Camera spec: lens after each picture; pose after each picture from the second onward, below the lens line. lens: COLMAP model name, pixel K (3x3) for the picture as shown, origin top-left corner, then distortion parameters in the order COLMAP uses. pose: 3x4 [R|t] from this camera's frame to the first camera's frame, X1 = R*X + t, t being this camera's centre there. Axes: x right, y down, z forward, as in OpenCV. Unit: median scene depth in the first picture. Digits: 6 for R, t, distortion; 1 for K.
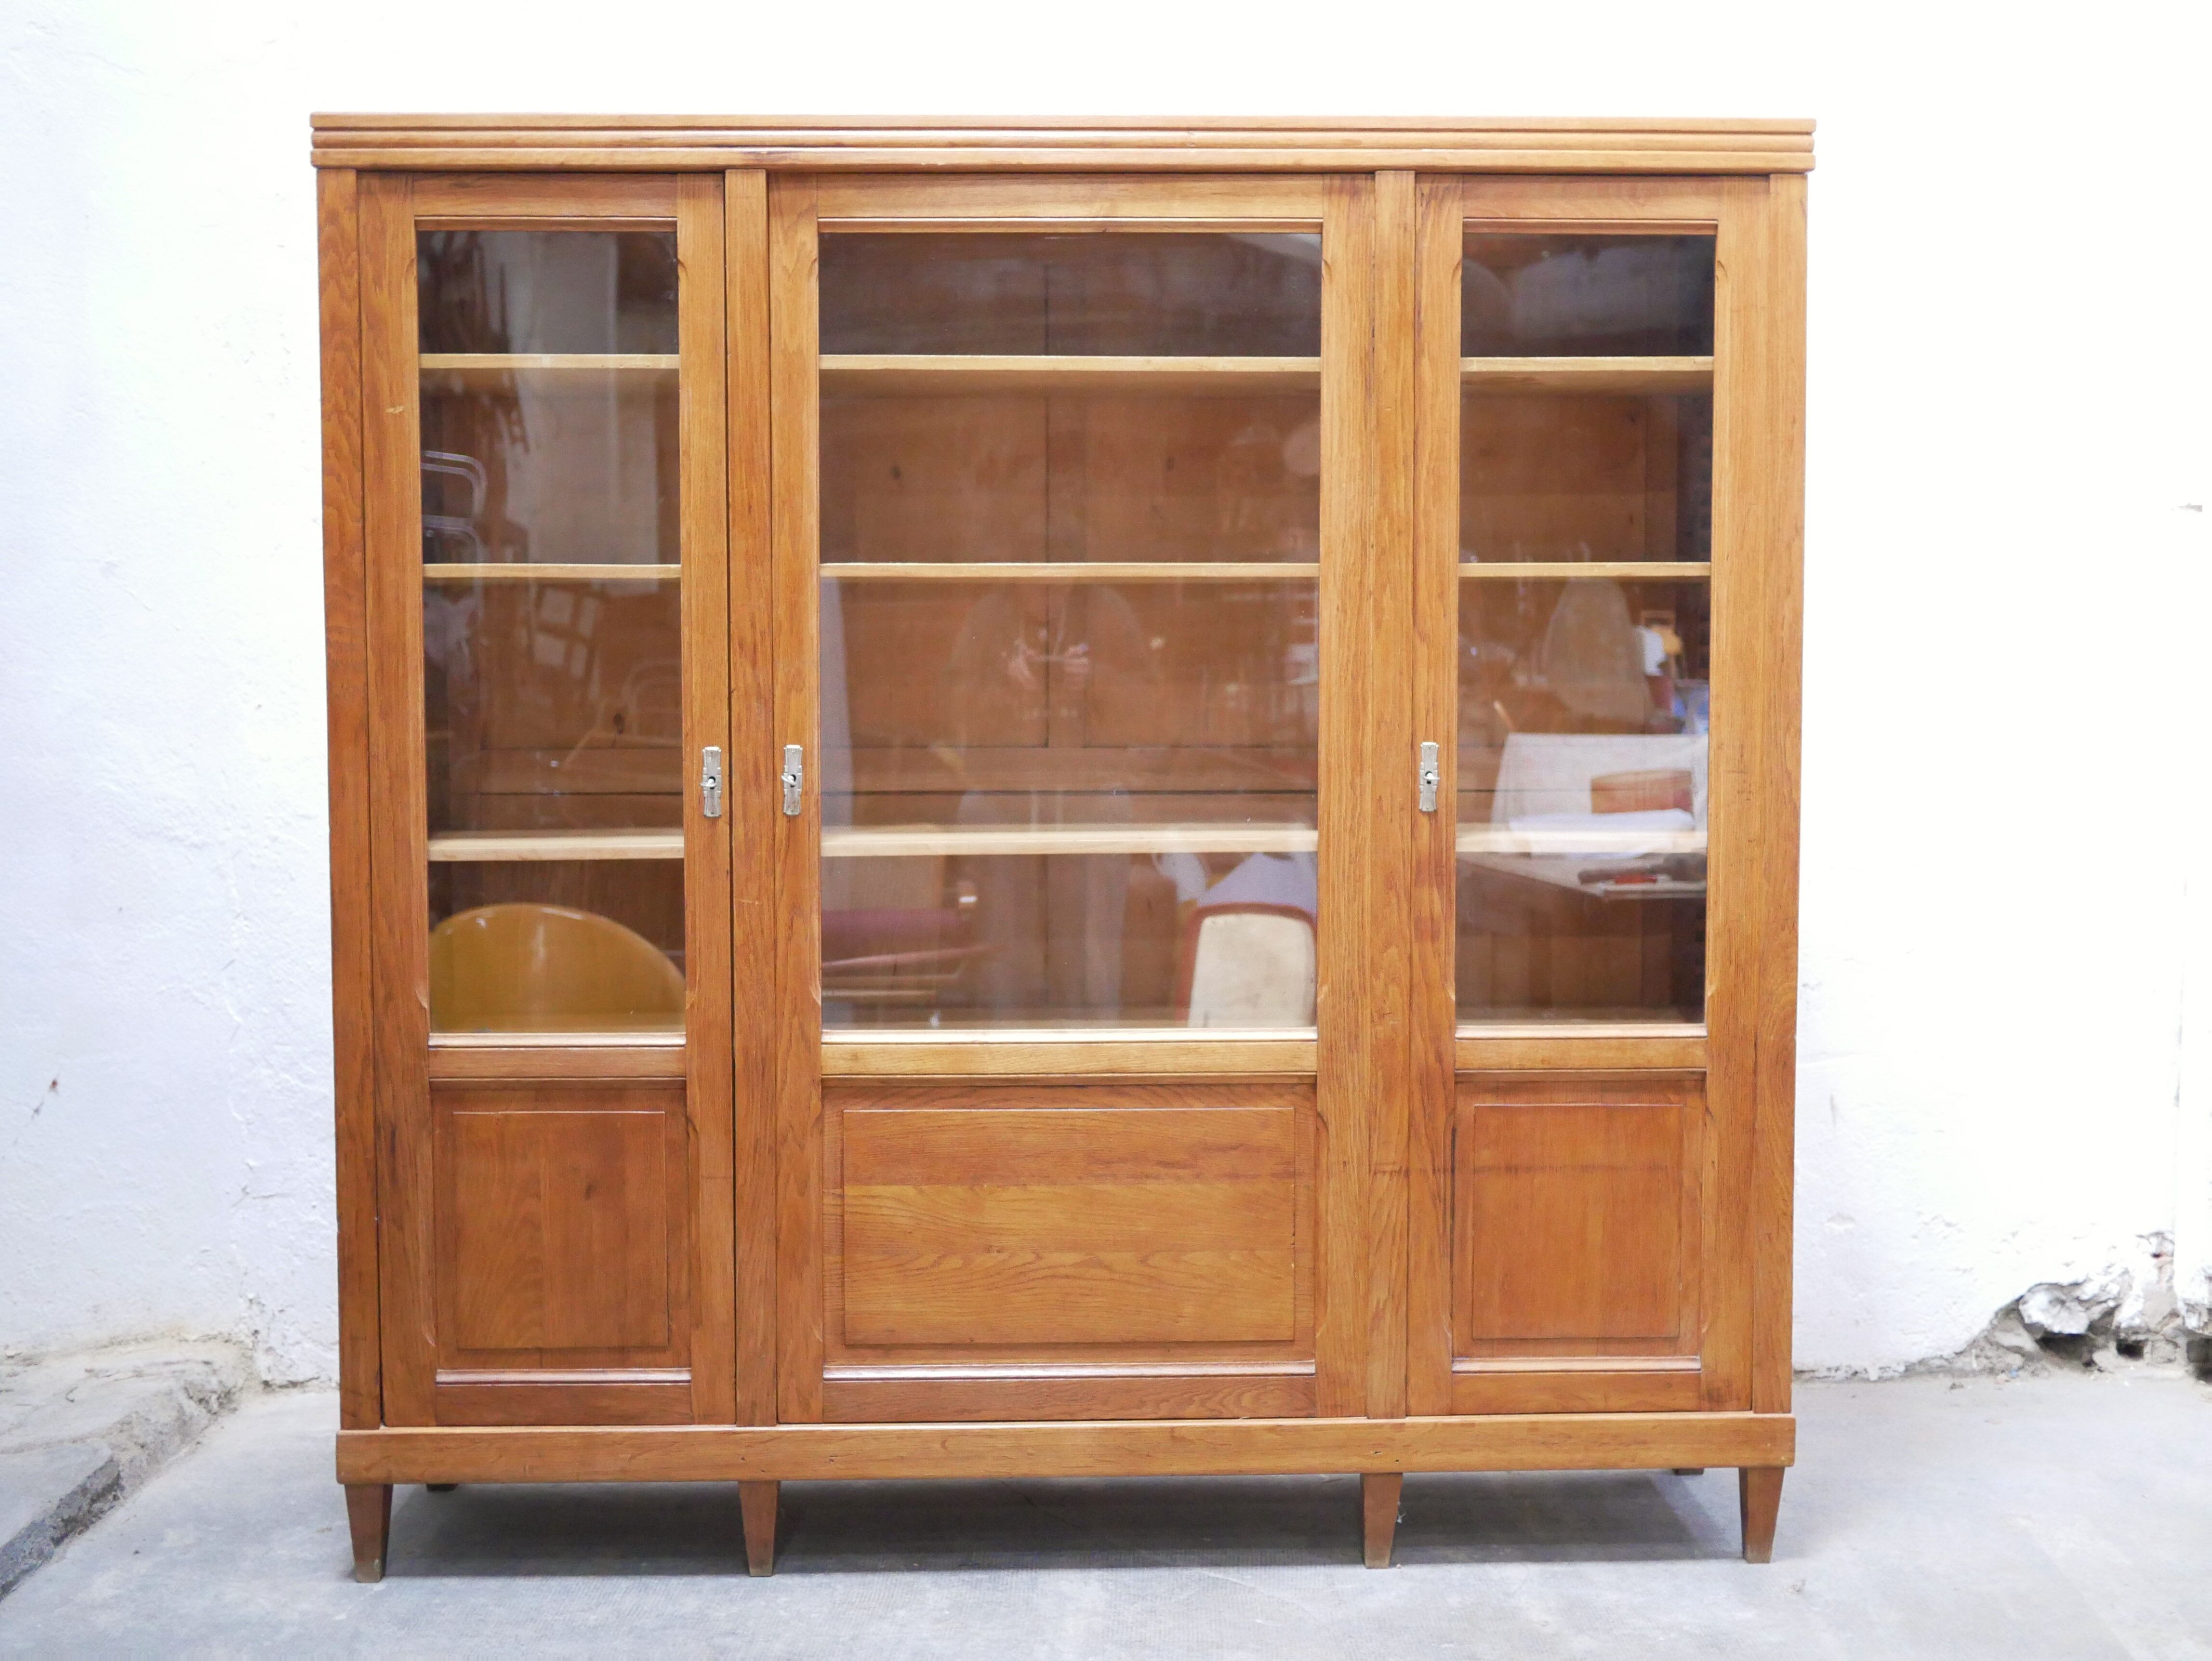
lens RADIAL K [[2494.8, 0, 1107.2], [0, 2494.8, 817.9], [0, 0, 1]] dist [-0.026673, 0.036531]
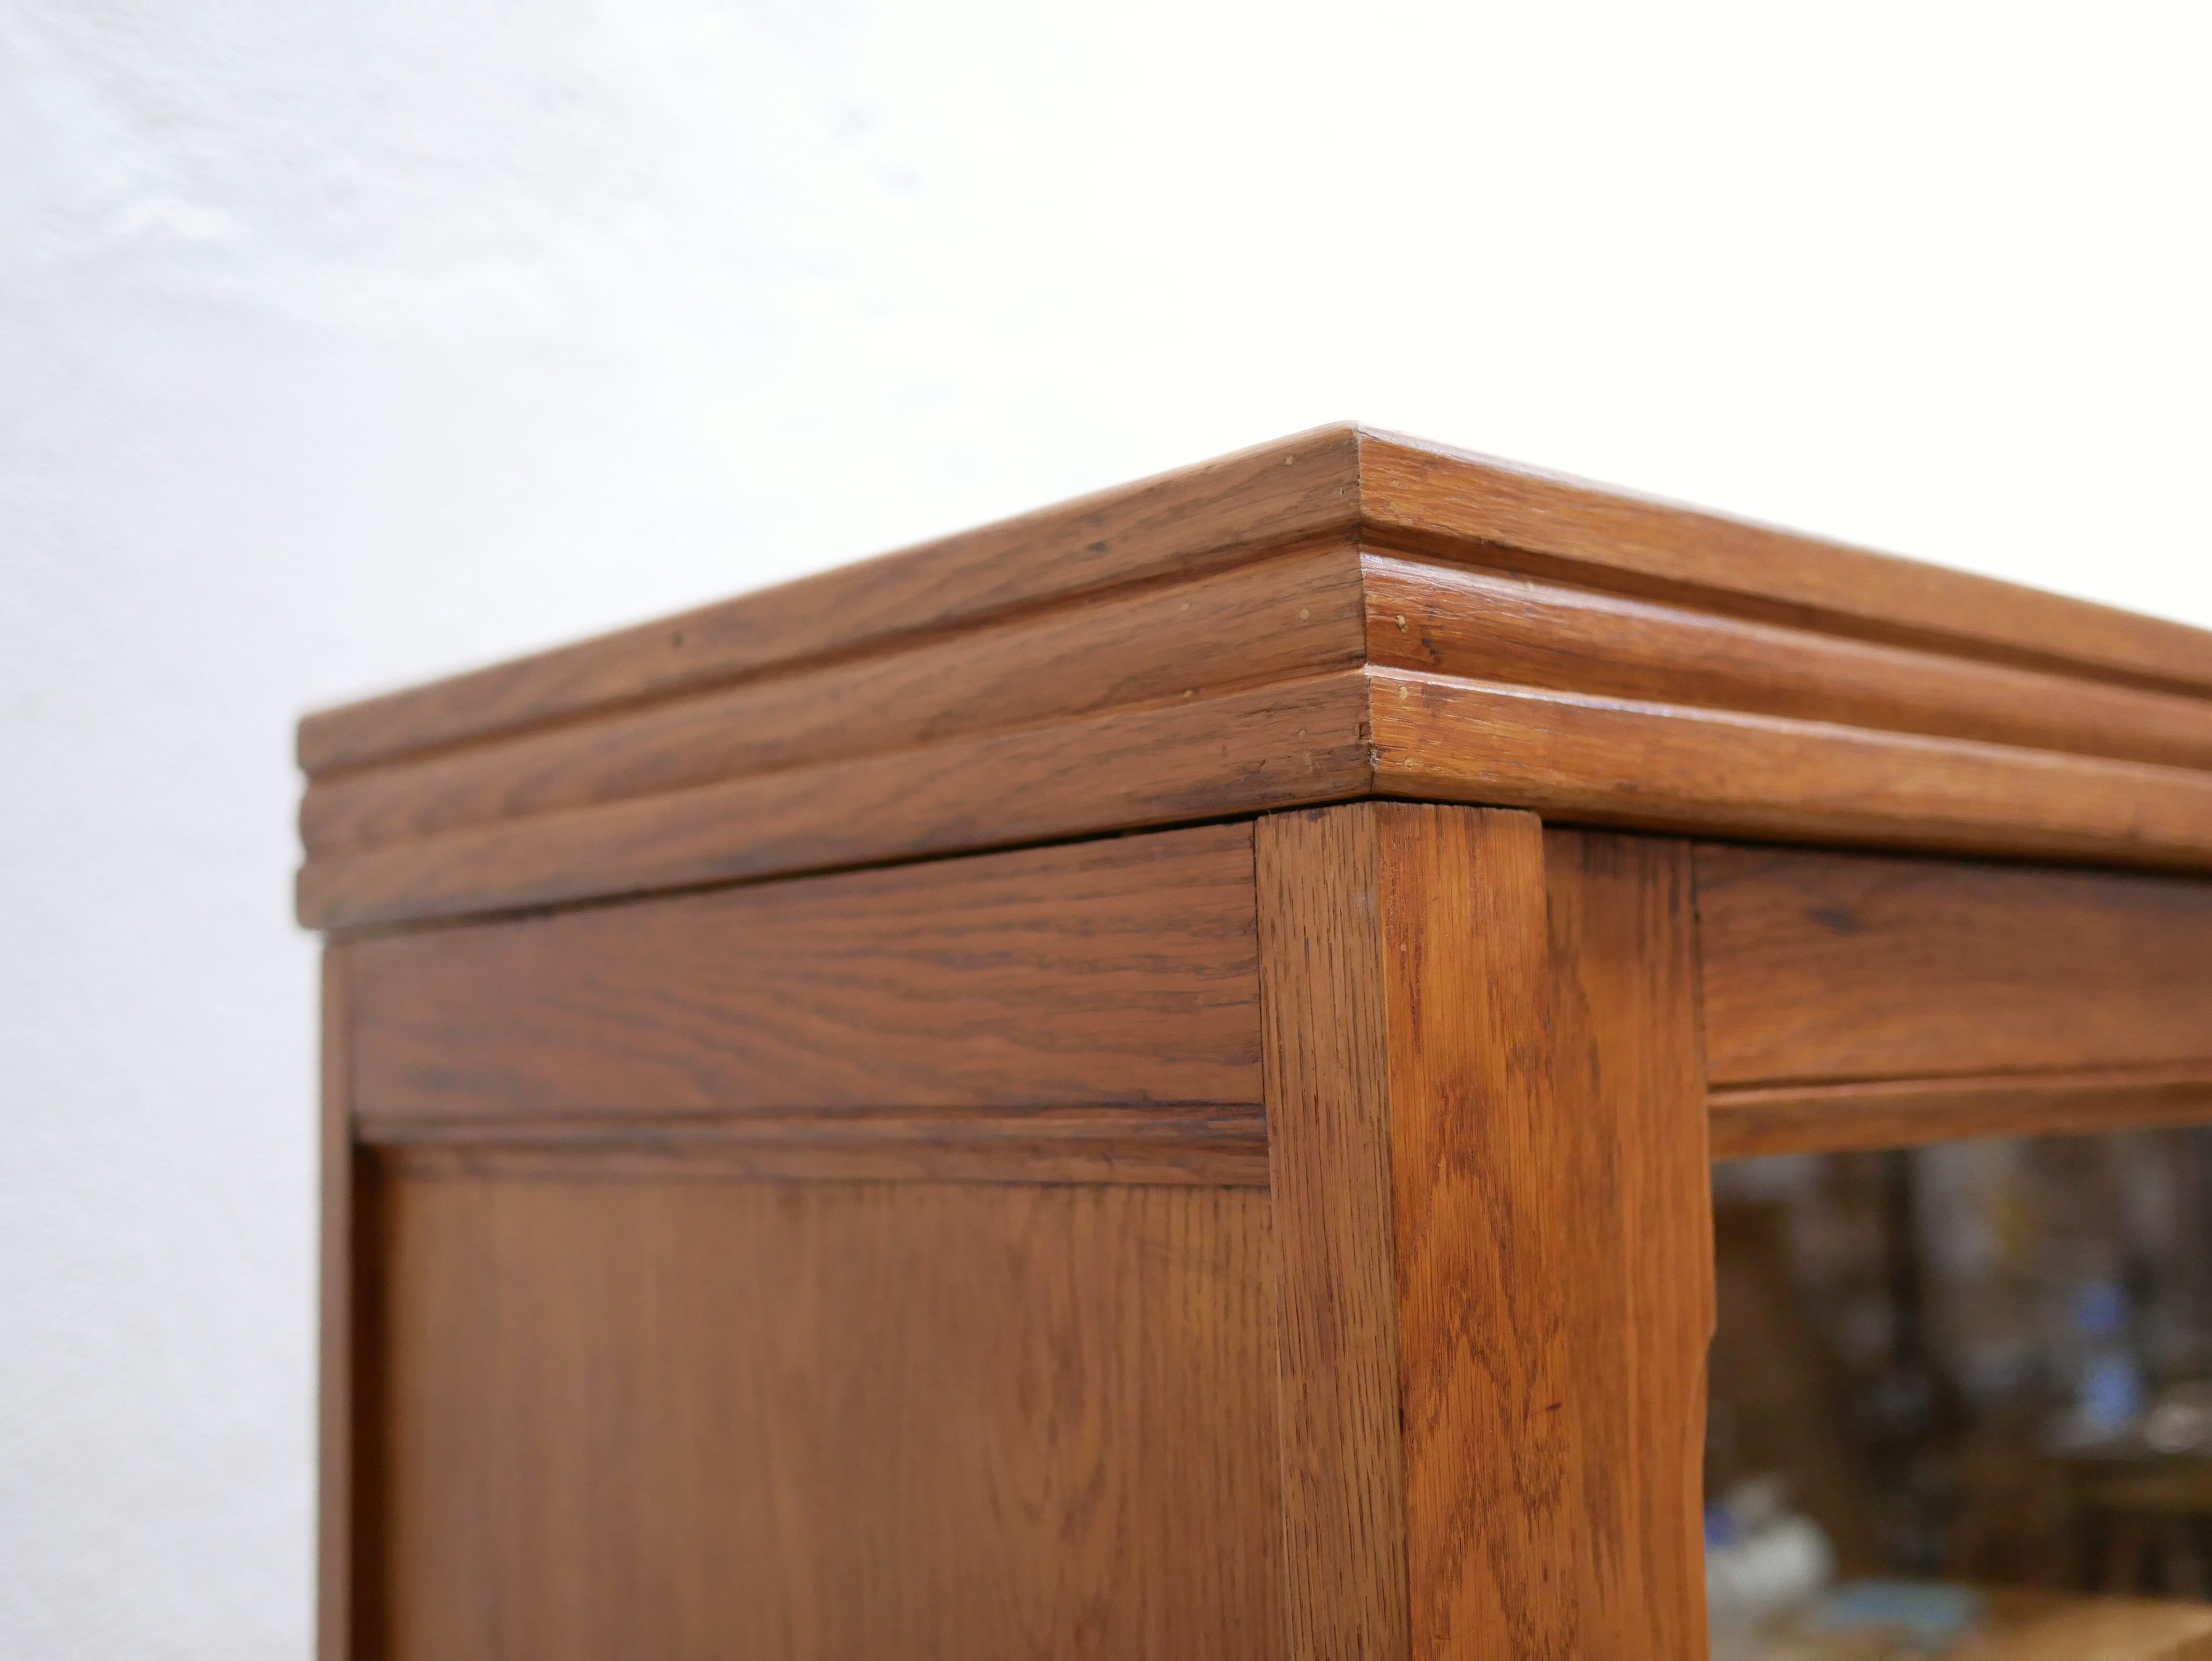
lens RADIAL K [[2494.8, 0, 1107.2], [0, 2494.8, 817.9], [0, 0, 1]] dist [-0.026673, 0.036531]
pose [[0.749795, 0.047393, 0.659971, -0.410932], [0.071447, 0.985801, -0.151962, -0.229578], [-0.657802, 0.161094, 0.735762, 0.868228]]
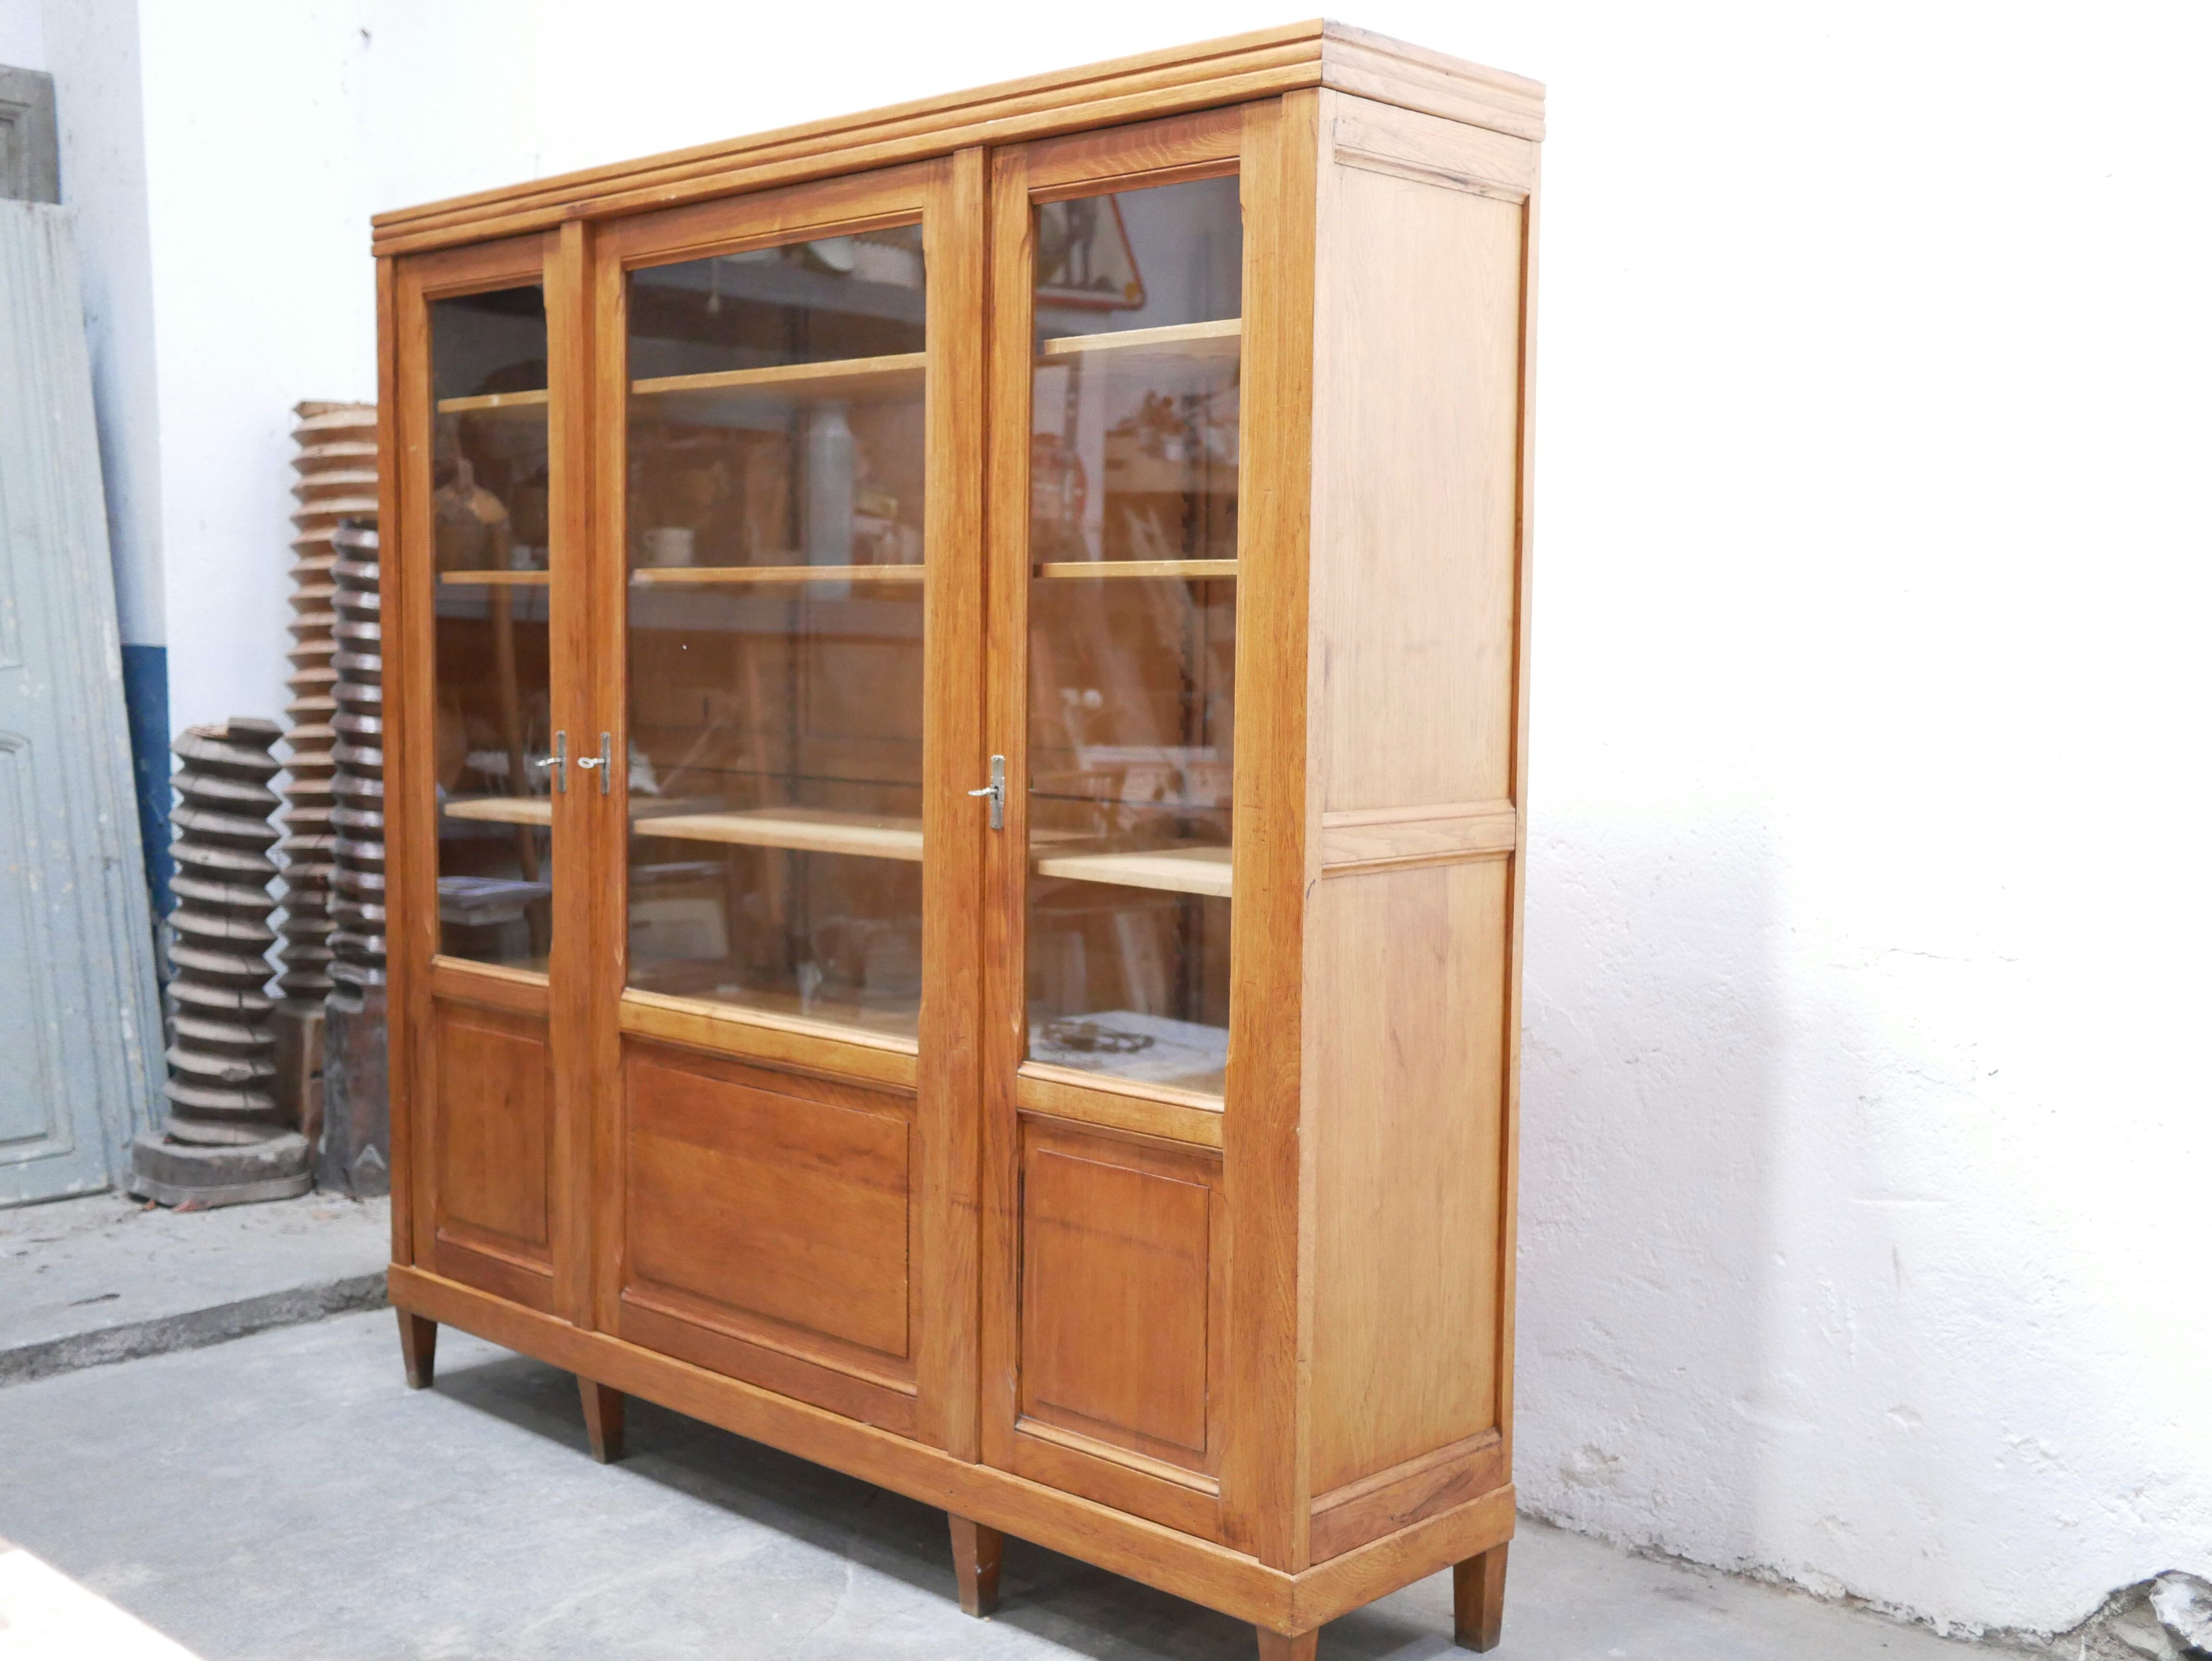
lens RADIAL K [[2494.5, 0, 1109.0], [0, 2494.5, 827.8], [0, 0, 1]] dist [-0.033692, 0.061745]
pose [[0.701542, 0.066452, -0.709523, 0.819429], [-0.054516, 0.997730, 0.039541, -0.042160], [0.710540, 0.010941, 0.703572, 0.367875]]
